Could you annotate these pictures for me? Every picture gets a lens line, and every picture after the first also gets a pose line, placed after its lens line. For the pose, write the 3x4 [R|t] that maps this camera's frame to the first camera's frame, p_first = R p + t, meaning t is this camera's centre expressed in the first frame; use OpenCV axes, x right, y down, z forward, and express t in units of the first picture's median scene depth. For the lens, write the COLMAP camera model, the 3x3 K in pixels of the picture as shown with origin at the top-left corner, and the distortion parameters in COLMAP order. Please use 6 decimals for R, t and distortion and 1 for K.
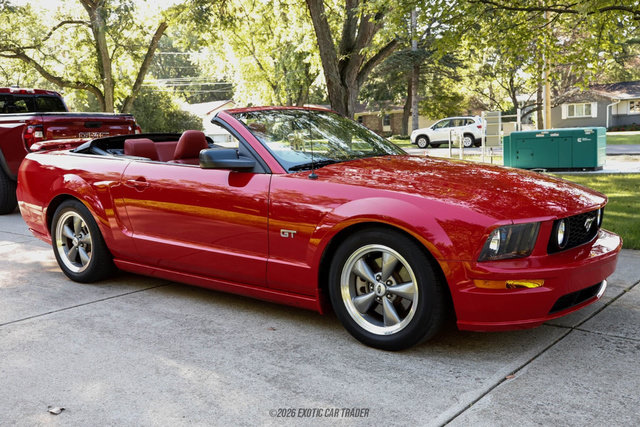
lens RADIAL K [[1134.3, 0, 332.2], [0, 1134.3, 212.8], [0, 0, 1]] dist [-0.008559, 0.113494]
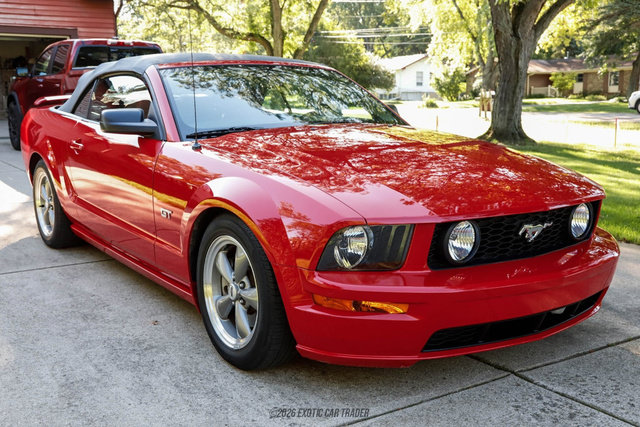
lens RADIAL K [[1102.7, 0, 320.0], [0, 1102.7, 213.5], [0, 0, 1]] dist [-0.016193, 0.057491]
pose [[0.867950, 0.076837, -0.490672, 0.421728], [-0.053948, 0.996700, 0.060650, -0.034030], [0.493713, -0.026171, 0.869231, 0.315266]]
